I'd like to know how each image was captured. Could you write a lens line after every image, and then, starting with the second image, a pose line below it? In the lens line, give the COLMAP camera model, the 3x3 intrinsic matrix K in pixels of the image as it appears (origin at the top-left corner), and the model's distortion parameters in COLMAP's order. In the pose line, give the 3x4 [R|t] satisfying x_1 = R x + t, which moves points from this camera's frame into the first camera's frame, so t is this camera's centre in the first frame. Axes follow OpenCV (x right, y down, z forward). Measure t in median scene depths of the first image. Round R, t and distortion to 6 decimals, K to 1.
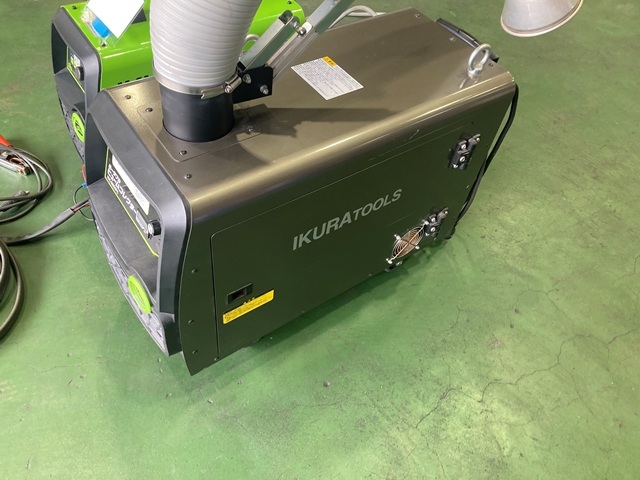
lens RADIAL K [[500.3, 0, 298.0], [0, 500.3, 235.8], [0, 0, 1]] dist [0.001289, 0.001969]
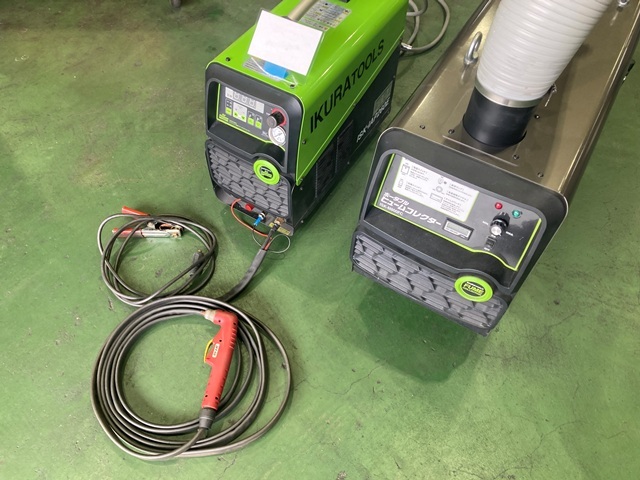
lens RADIAL K [[510.1, 0, 320.0], [0, 510.1, 240.0], [0, 0, 1]] dist [0.036726, -0.000099]
pose [[0.910450, -0.375257, 0.173962, -0.593531], [0.352831, 0.924098, 0.146806, -0.209139], [-0.215848, -0.072280, 0.973748, -0.048631]]
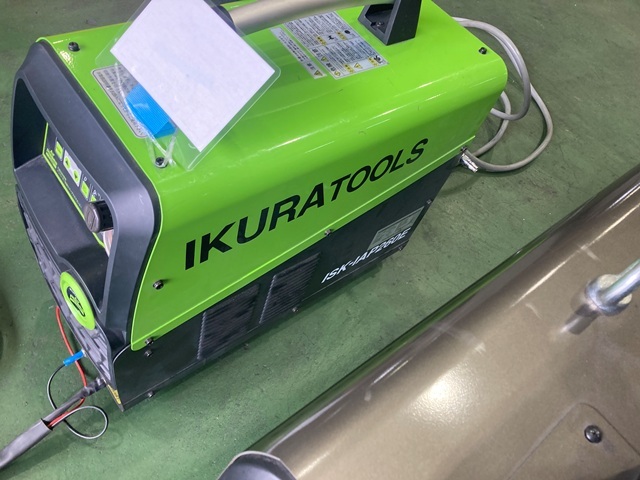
lens RADIAL K [[510.1, 0, 320.0], [0, 510.1, 240.0], [0, 0, 1]] dist [0.036726, -0.000099]
pose [[0.987460, 0.031391, 0.154719, -0.300185], [-0.042573, 0.996673, 0.069497, -0.327648], [-0.152023, -0.075212, 0.985511, 0.515921]]
